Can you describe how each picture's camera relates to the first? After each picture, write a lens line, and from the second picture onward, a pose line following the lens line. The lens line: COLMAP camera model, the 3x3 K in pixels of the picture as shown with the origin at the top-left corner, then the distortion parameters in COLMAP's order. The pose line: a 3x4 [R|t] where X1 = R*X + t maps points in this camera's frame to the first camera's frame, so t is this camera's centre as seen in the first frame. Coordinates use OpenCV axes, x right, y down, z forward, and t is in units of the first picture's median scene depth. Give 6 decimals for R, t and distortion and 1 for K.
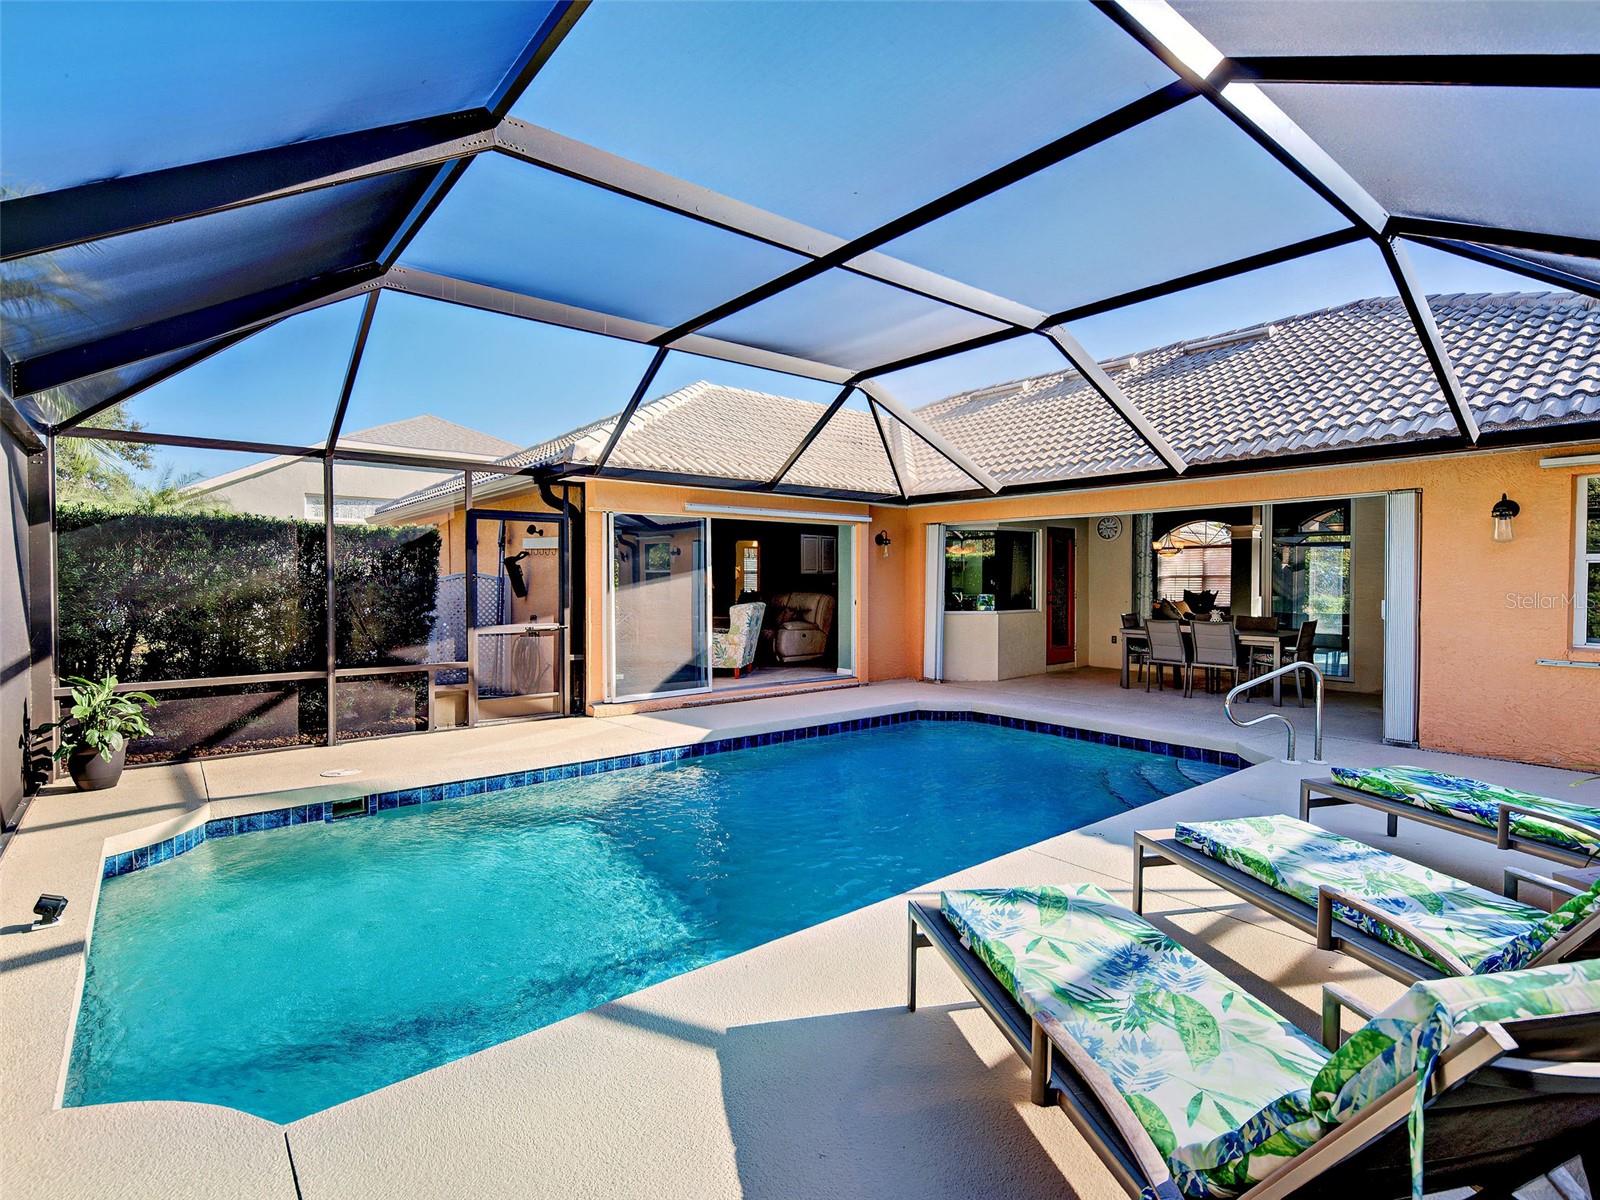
lens RADIAL K [[793.1, 0, 801.7], [0, 793.1, 595.2], [0, 0, 1]] dist [0.007123, -0.003533]
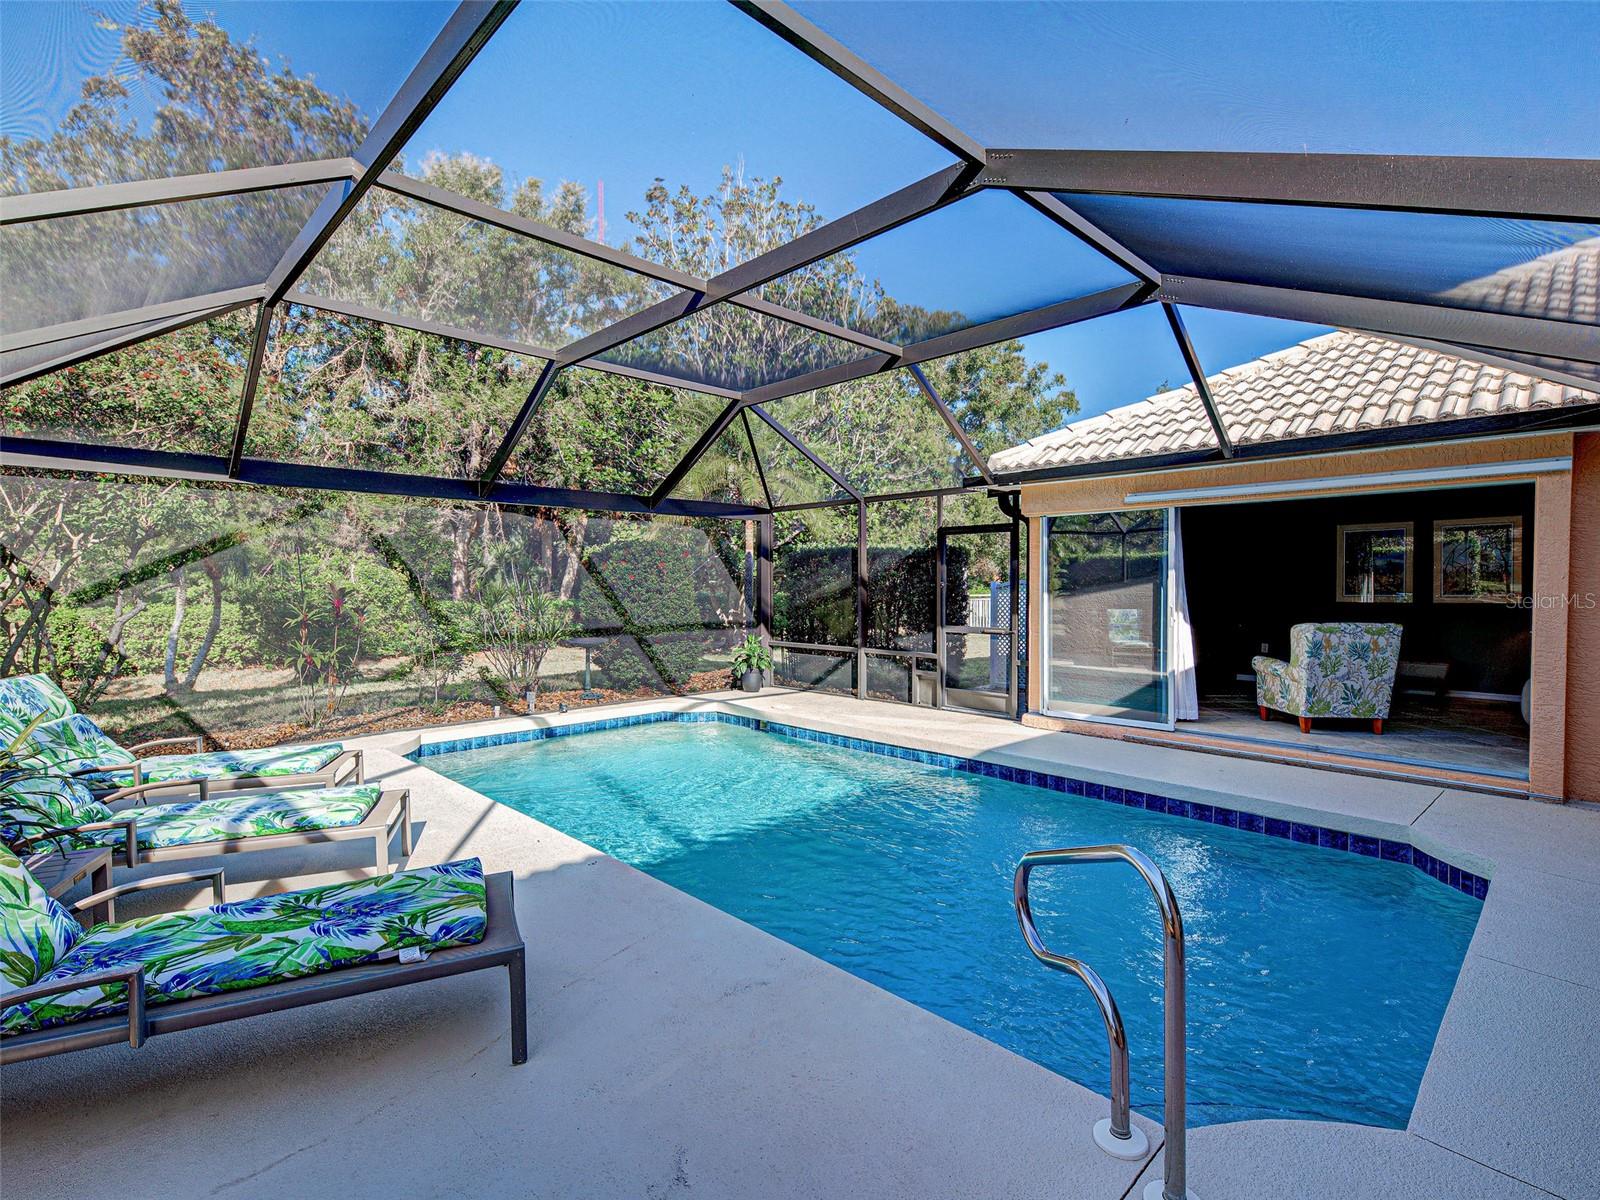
lens RADIAL K [[793.1, 0, 774.3], [0, 793.1, 598.2], [0, 0, 1]] dist [0.007123, -0.003533]
pose [[0.046272, 0.015128, -0.998814, 0.785353], [-0.022423, 0.999649, 0.014101, -0.012814], [0.998677, 0.021744, 0.046595, 0.703079]]
